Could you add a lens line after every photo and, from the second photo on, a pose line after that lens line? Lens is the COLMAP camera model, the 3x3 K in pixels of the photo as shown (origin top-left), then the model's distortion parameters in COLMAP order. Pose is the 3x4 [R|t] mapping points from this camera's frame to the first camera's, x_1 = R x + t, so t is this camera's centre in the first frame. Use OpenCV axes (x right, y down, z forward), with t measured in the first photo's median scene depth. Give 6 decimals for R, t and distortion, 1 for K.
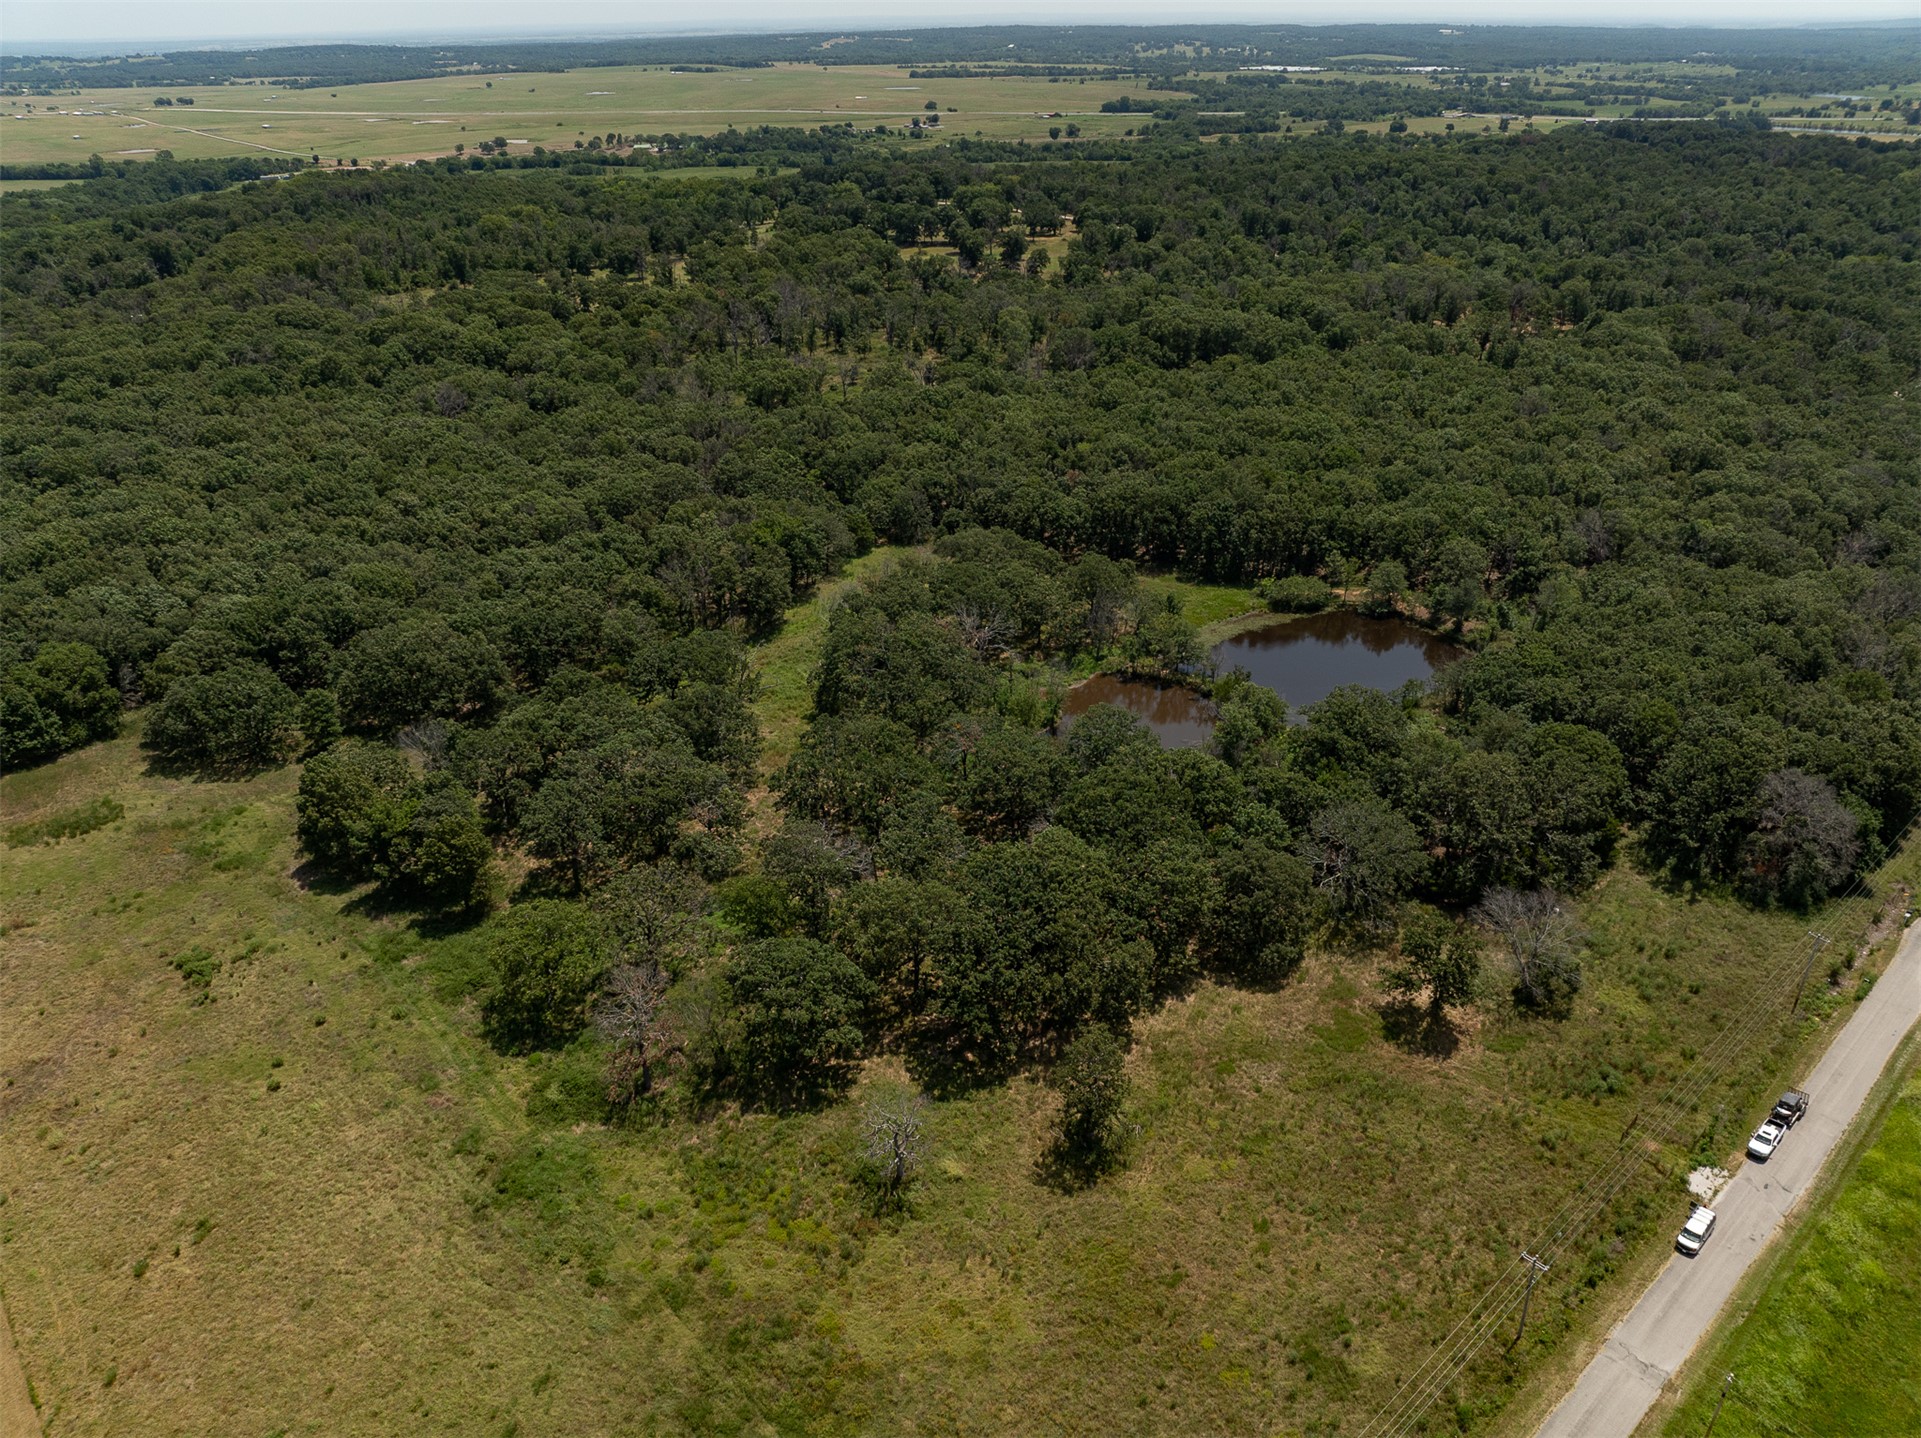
lens RADIAL K [[1353.5, 0, 961.8], [0, 1353.5, 716.5], [0, 0, 1]] dist [-0.047158, 0.019518]
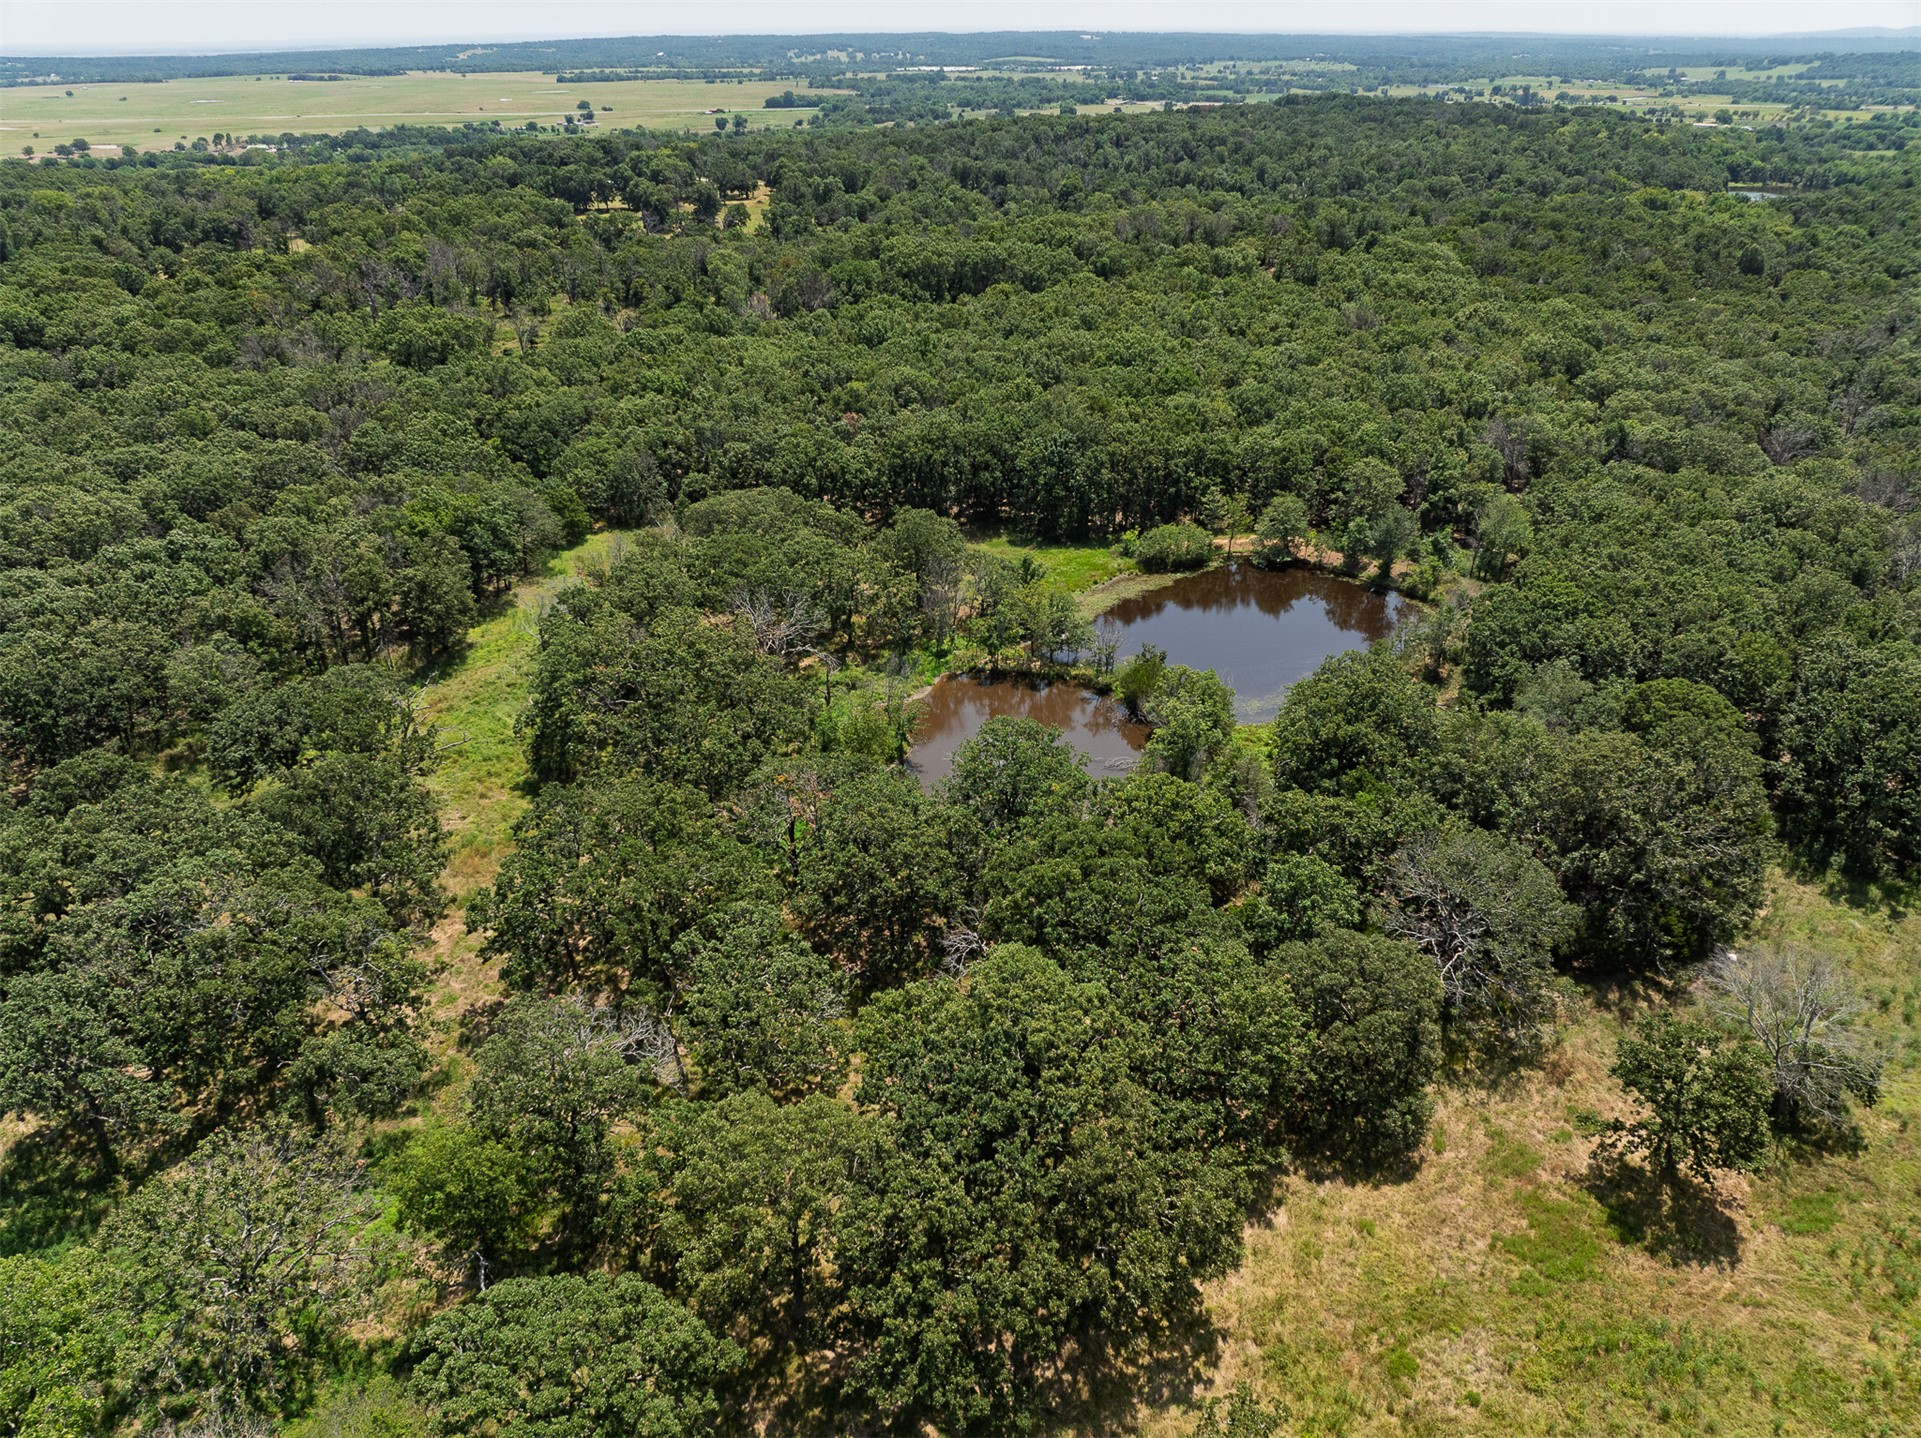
lens RADIAL K [[1353.5, 0, 958.6], [0, 1353.5, 715.9], [0, 0, 1]] dist [-0.047158, 0.019518]
pose [[0.973142, -0.102475, 0.206139, -0.032011], [0.104595, 0.994515, 0.000614, -0.009039], [-0.205071, 0.020963, 0.978522, 0.264409]]
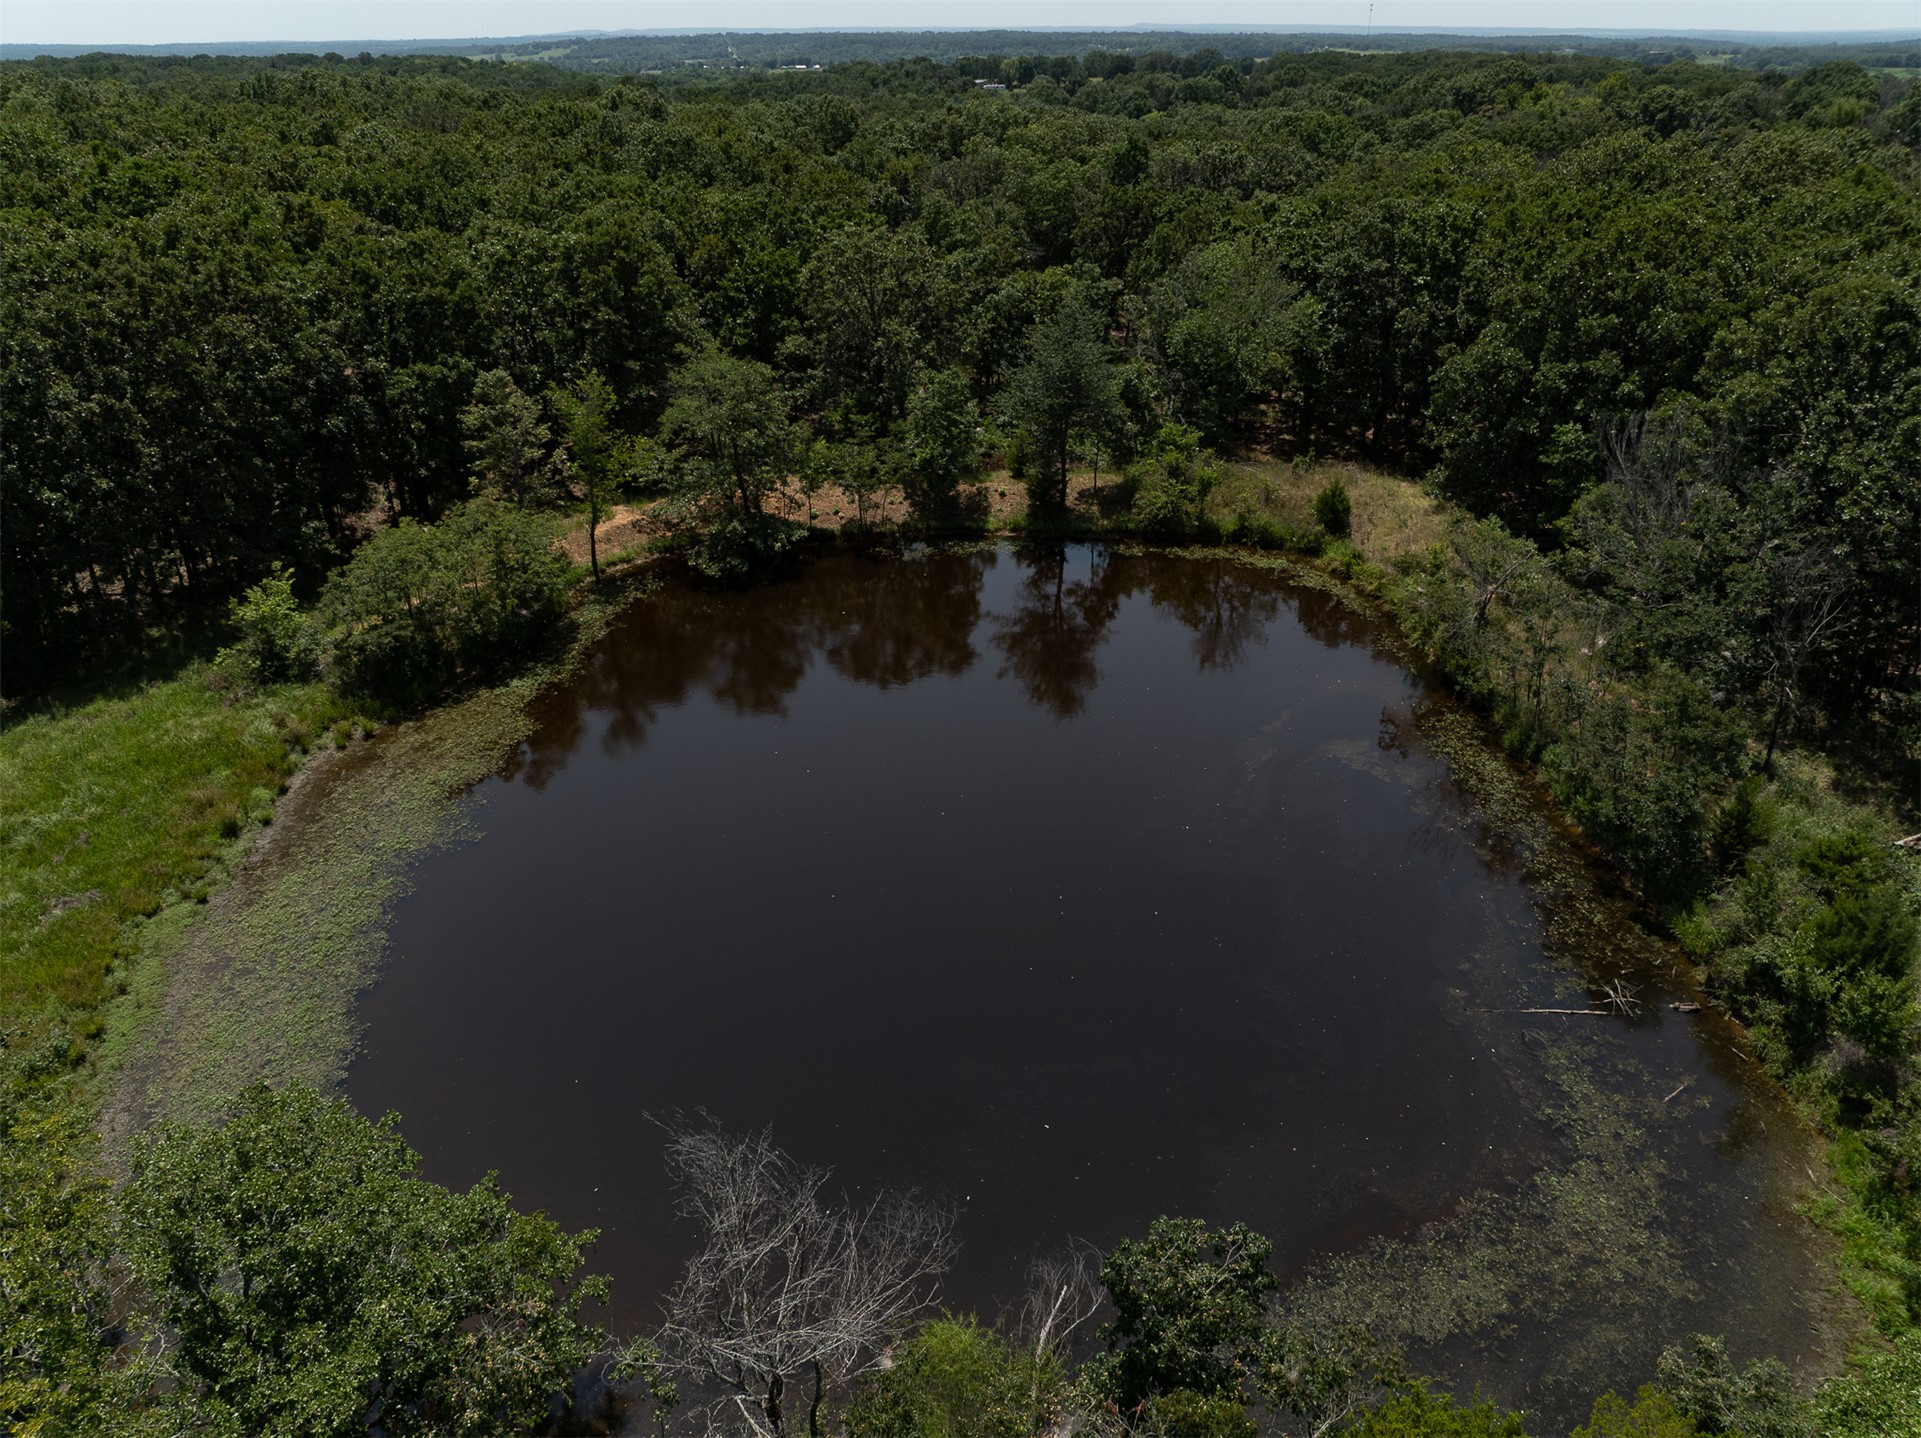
lens RADIAL K [[1353.5, 0, 971.0], [0, 1353.5, 718.6], [0, 0, 1]] dist [-0.047158, 0.019518]
pose [[0.505326, -0.383744, 0.772908, 0.111497], [0.393019, 0.899738, 0.189758, -0.075805], [-0.768233, 0.207878, 0.605479, 0.754797]]
